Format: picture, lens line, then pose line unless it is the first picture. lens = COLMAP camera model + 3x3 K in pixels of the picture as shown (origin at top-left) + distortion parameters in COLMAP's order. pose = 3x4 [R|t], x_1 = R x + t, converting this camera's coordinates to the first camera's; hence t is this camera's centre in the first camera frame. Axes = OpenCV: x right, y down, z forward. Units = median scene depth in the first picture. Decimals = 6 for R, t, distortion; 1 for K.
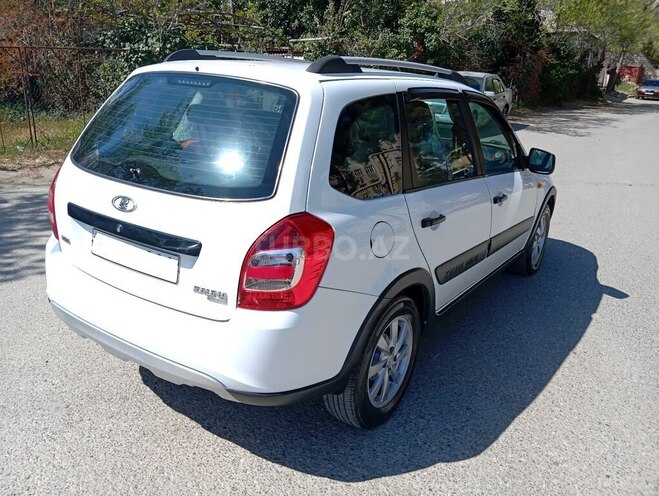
lens RADIAL K [[536.0, 0, 329.5], [0, 536.0, 248.0], [0, 0, 1]] dist [0.083015, -0.165851]
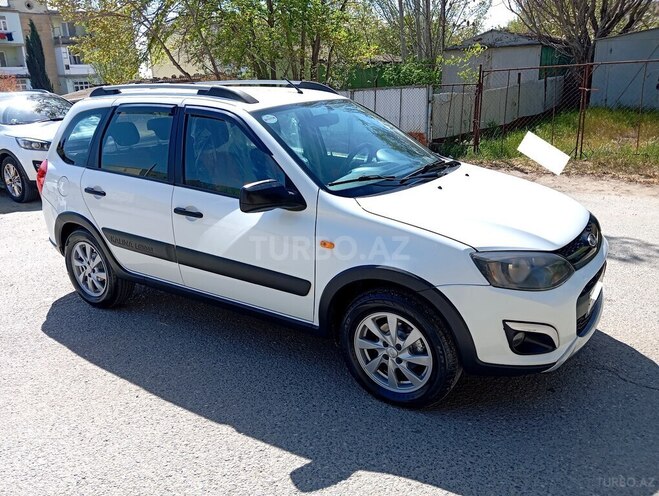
lens RADIAL K [[536.0, 0, 329.5], [0, 536.0, 248.0], [0, 0, 1]] dist [0.083015, -0.165851]
pose [[0.005733, 0.251843, -0.967751, 1.650002], [-0.273792, 0.931182, 0.240704, -0.435053], [0.961772, 0.263582, 0.074291, 1.520680]]
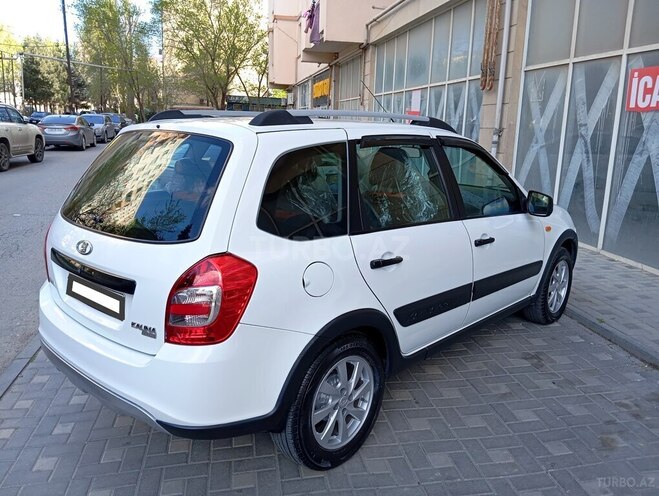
lens RADIAL K [[536.0, 0, 329.5], [0, 536.0, 248.0], [0, 0, 1]] dist [0.083015, -0.165851]
pose [[0.988315, -0.009368, -0.152139, 0.235787], [-0.004749, 0.995733, -0.092160, 0.015848], [0.152353, 0.091805, 0.984053, -0.015495]]
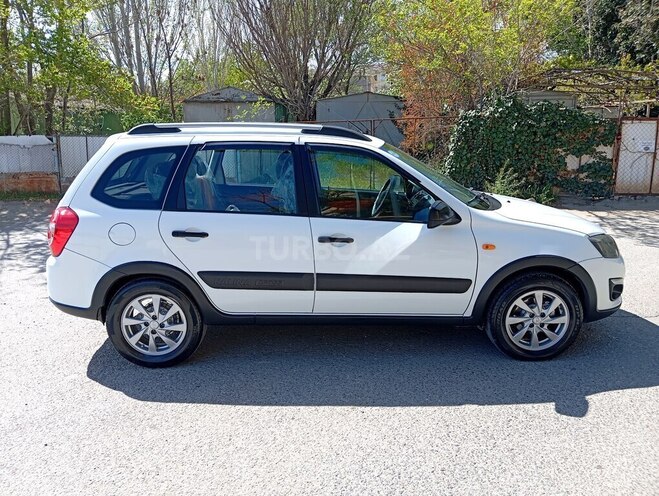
lens RADIAL K [[536.0, 0, 329.5], [0, 536.0, 248.0], [0, 0, 1]] dist [0.083015, -0.165851]
pose [[0.580087, 0.129151, -0.804250, 1.490606], [-0.216771, 0.976222, 0.000415, -0.093397], [0.785181, 0.174097, 0.594290, 0.455701]]
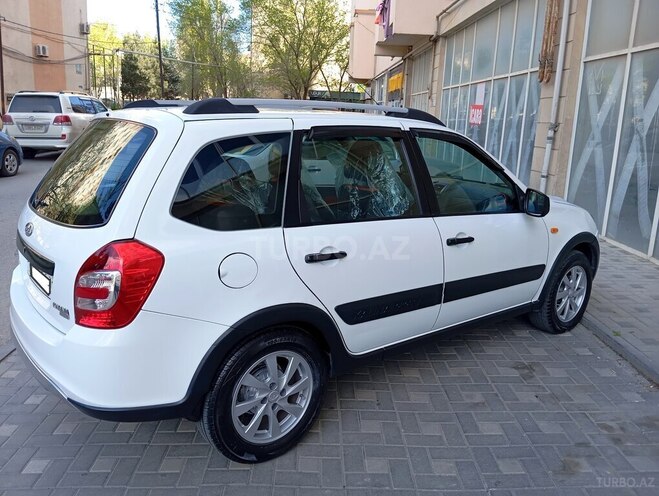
lens RADIAL K [[536.0, 0, 329.5], [0, 536.0, 248.0], [0, 0, 1]] dist [0.083015, -0.165851]
pose [[0.953584, 0.033584, -0.299250, 0.481854], [-0.059716, 0.995115, -0.078609, 0.009536], [0.295148, 0.092830, 0.950931, 0.065908]]
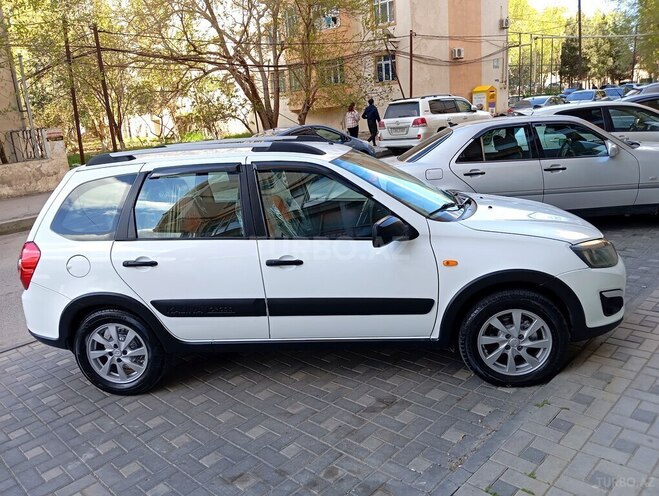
lens RADIAL K [[536.0, 0, 329.5], [0, 536.0, 248.0], [0, 0, 1]] dist [0.083015, -0.165851]
pose [[0.449246, 0.115409, -0.885923, 1.593760], [-0.164838, 0.985304, 0.044767, -0.227832], [0.878070, 0.125922, 0.461667, 0.768493]]
